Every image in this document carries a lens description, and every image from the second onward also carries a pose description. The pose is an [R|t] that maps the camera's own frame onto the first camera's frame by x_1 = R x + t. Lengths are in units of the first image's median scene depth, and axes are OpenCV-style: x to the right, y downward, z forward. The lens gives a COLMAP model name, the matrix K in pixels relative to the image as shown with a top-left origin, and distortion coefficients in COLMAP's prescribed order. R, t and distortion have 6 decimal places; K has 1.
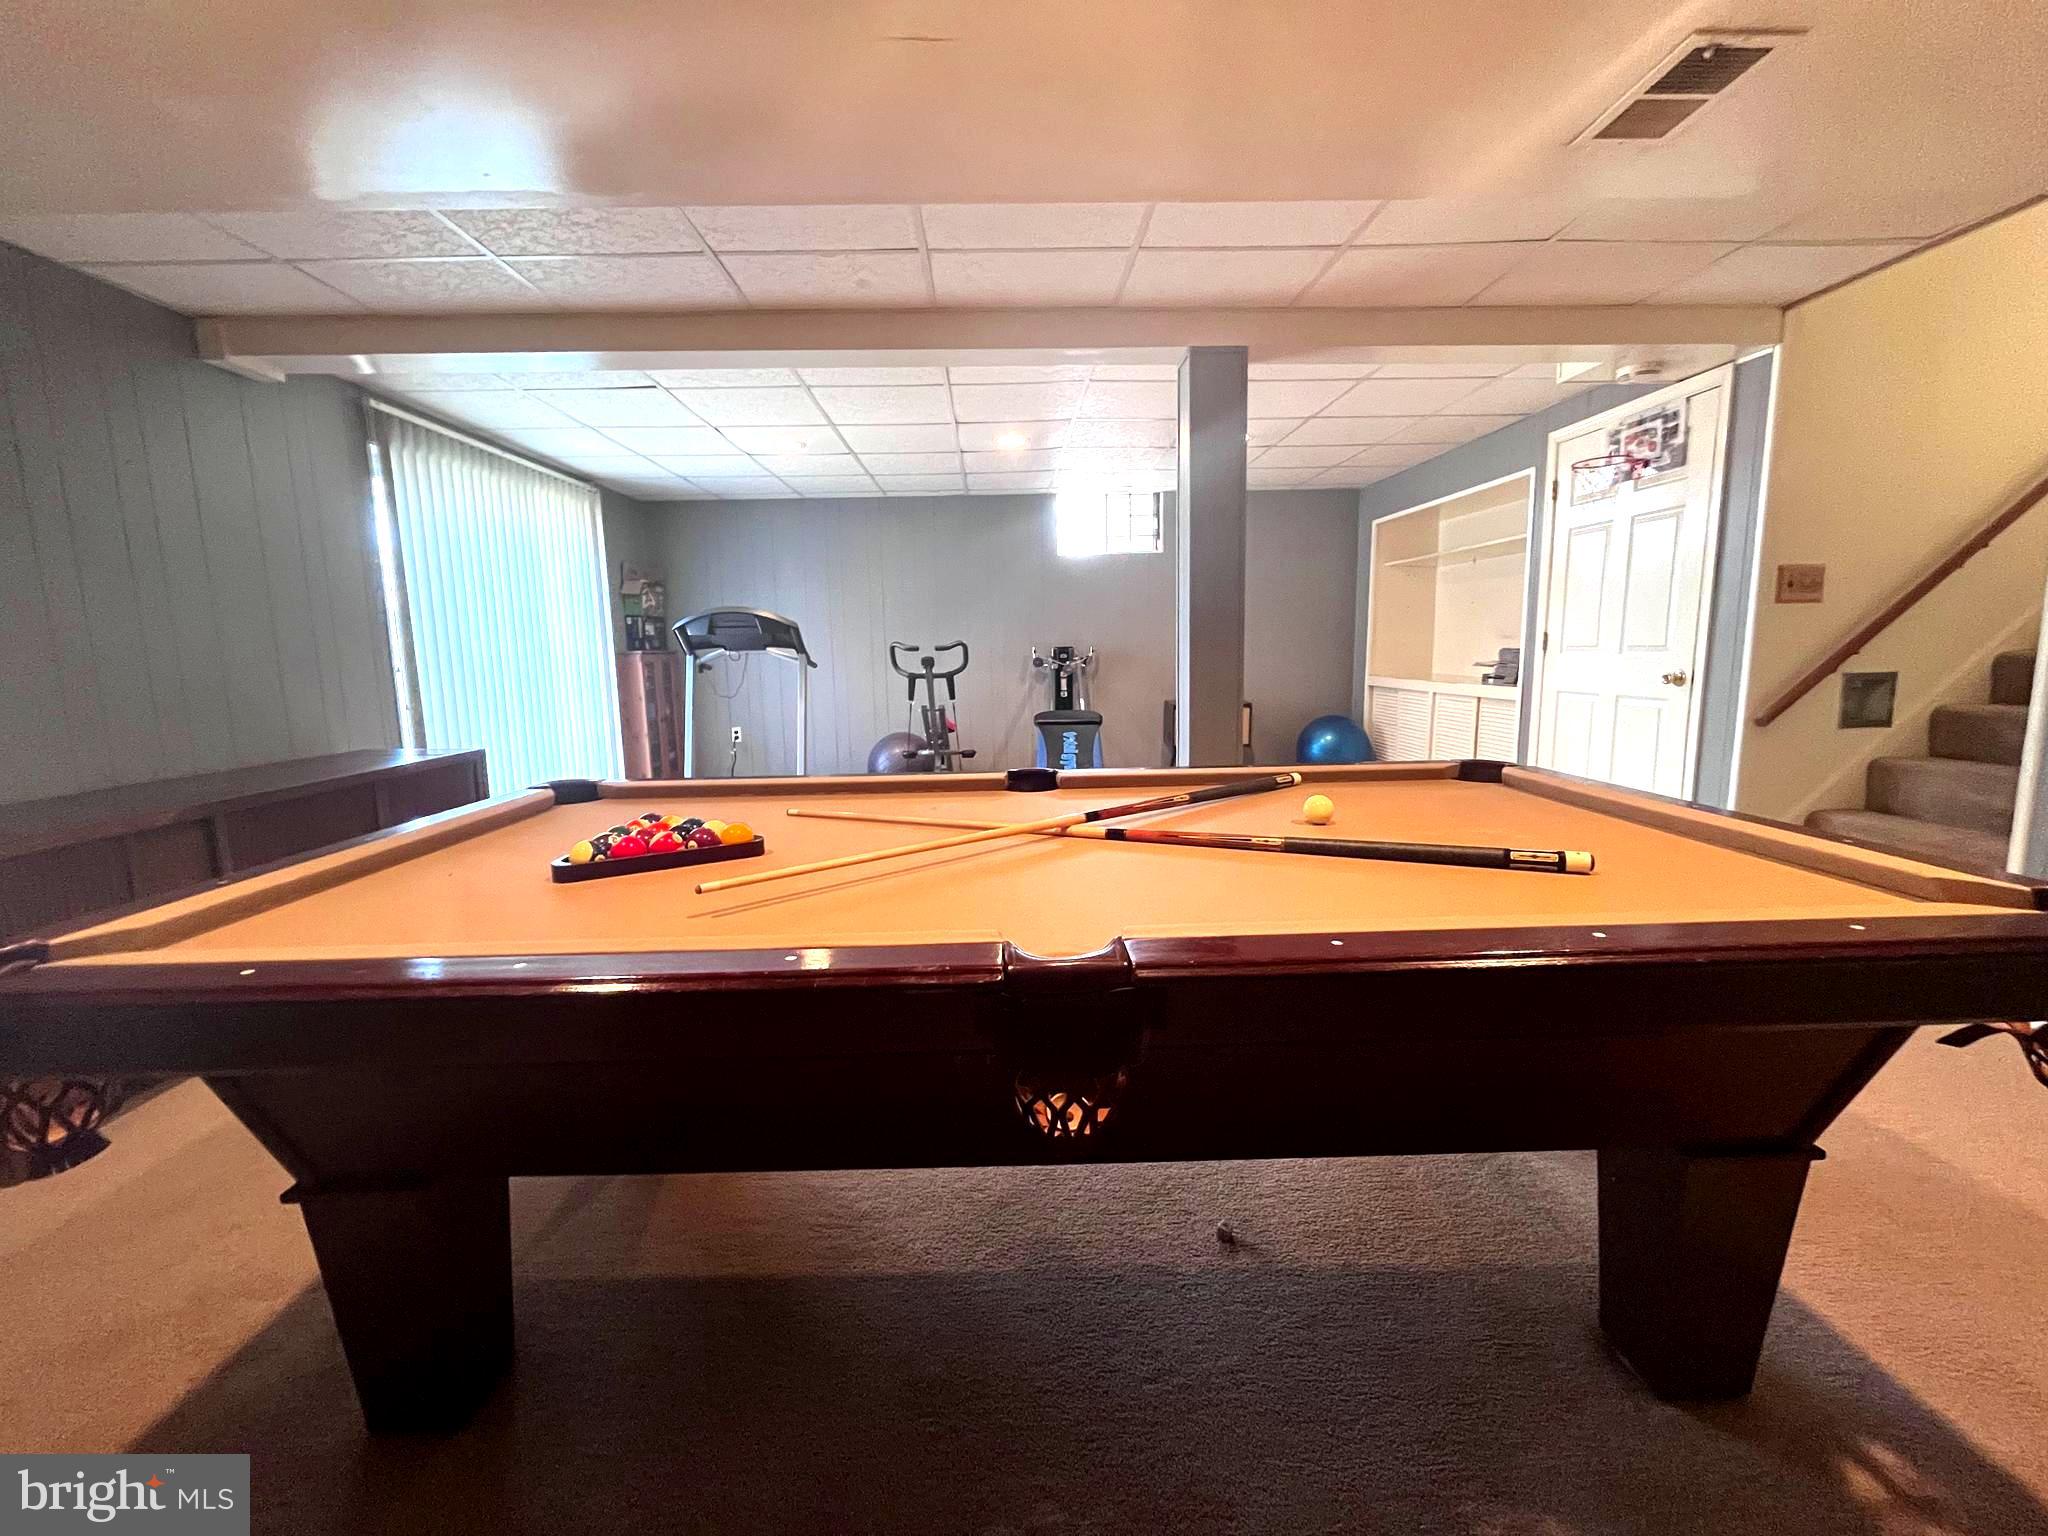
lens RADIAL K [[832.0, 0, 1021.2], [0, 832.0, 767.8], [0, 0, 1]] dist [-0.005073, 0.000064]
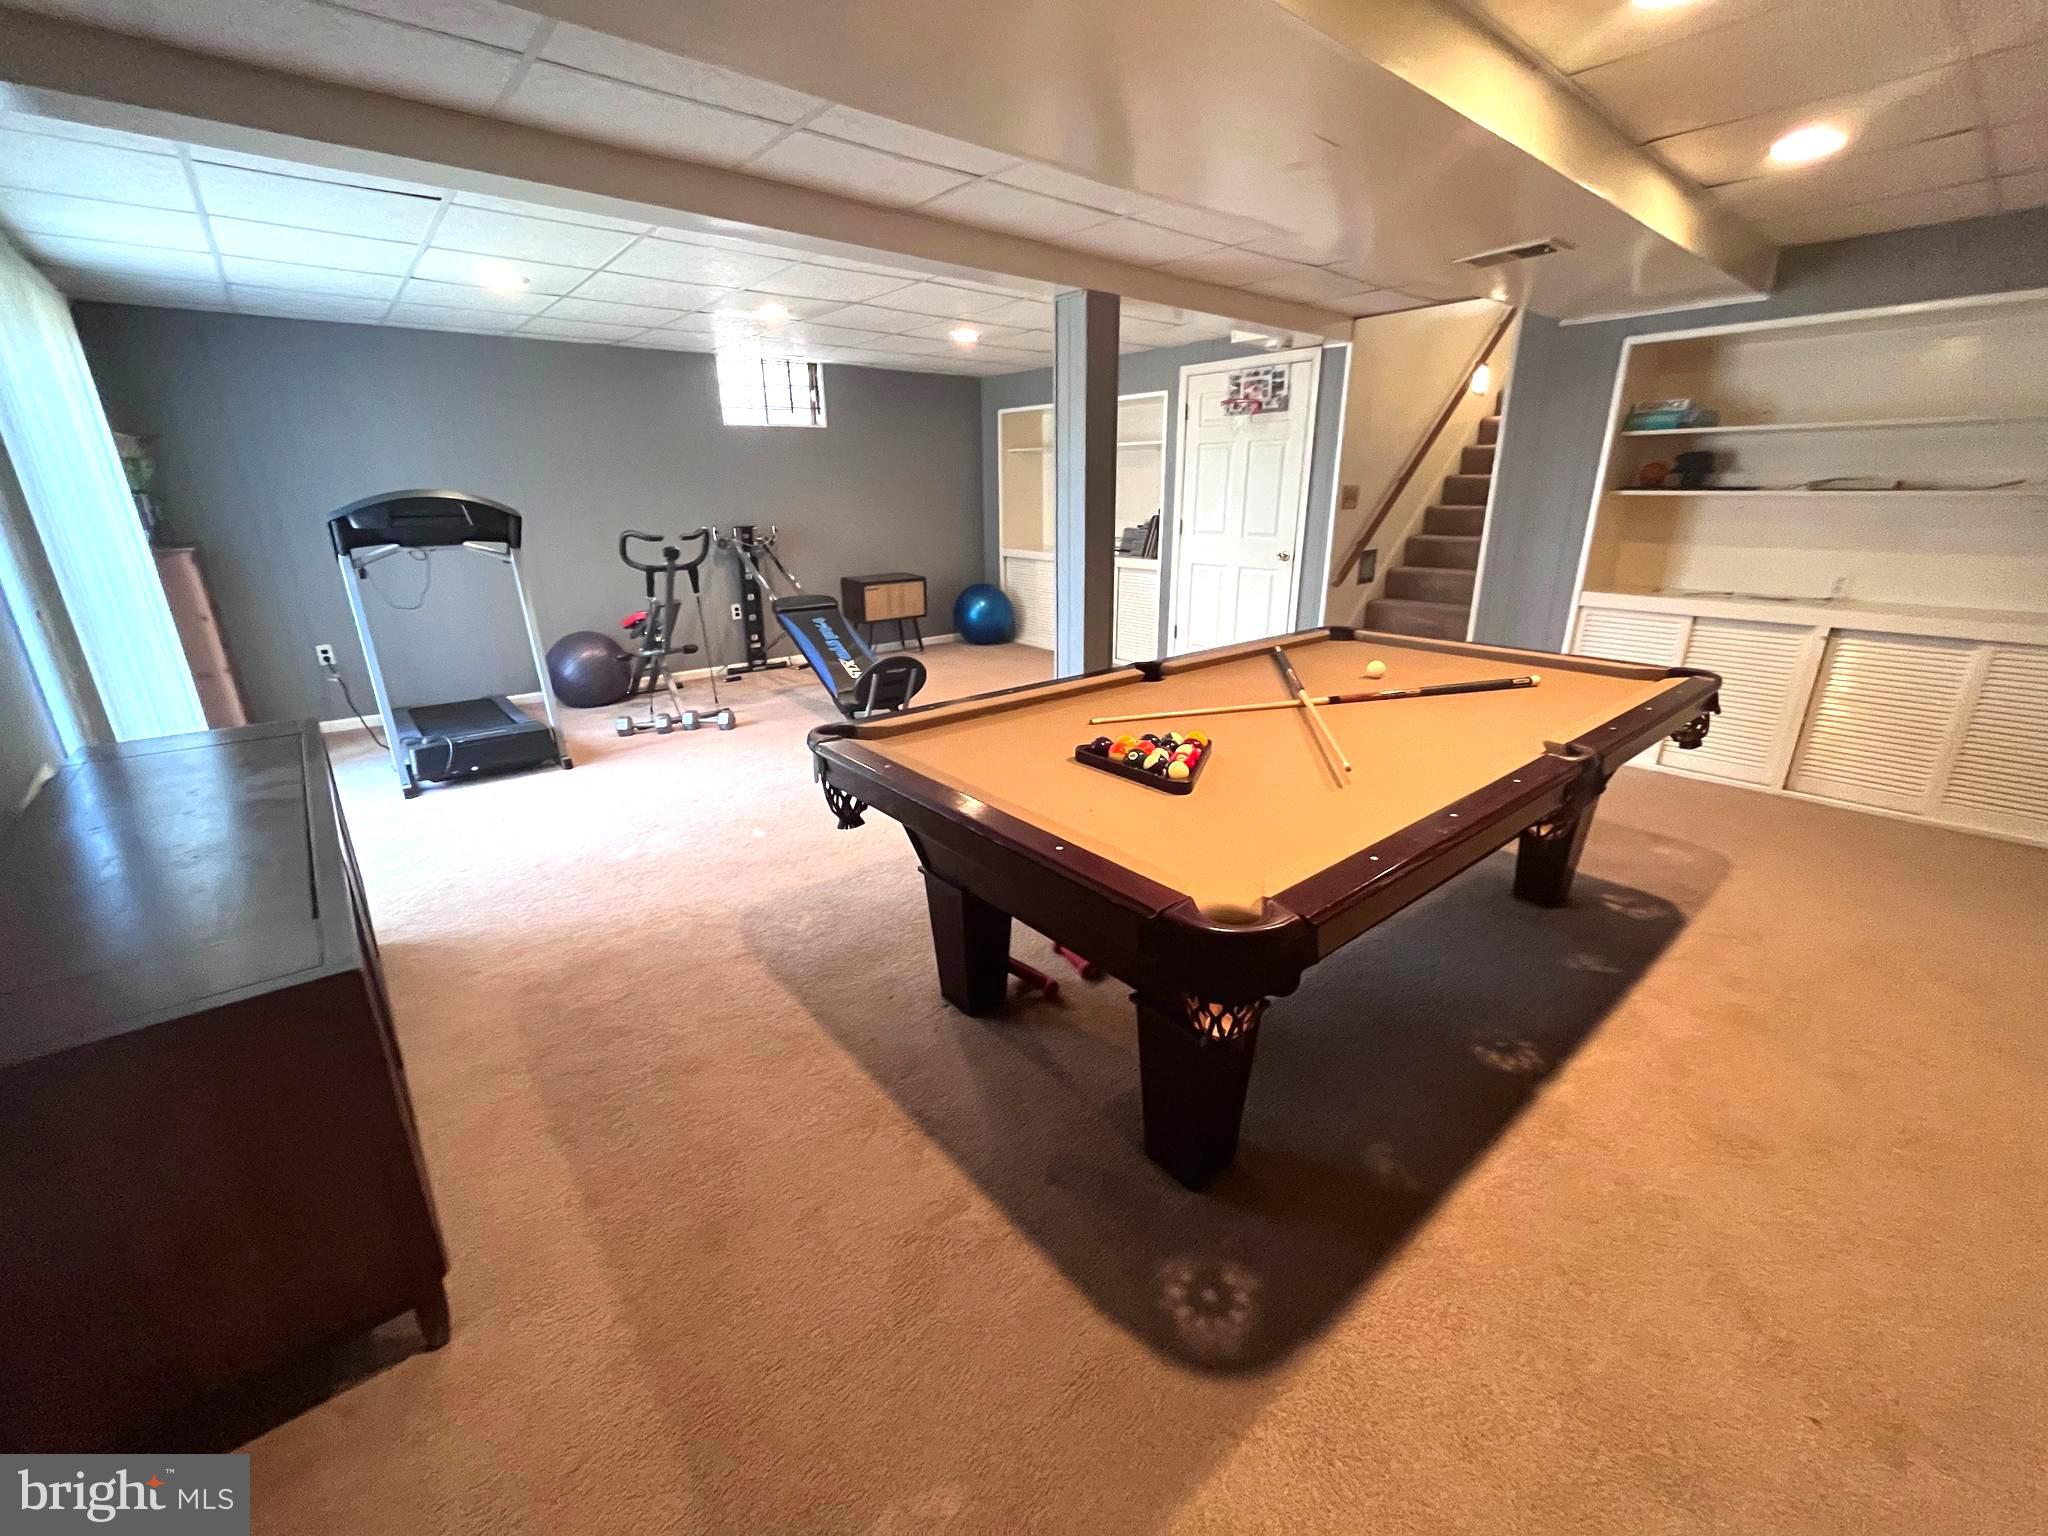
lens RADIAL K [[832.0, 0, 1025.3], [0, 832.0, 768.7], [0, 0, 1]] dist [-0.005073, 0.000064]
pose [[0.779303, -0.187851, 0.597828, -0.532803], [0.081505, 0.976292, 0.200527, -0.064327], [-0.621324, -0.107546, 0.776138, 0.048298]]
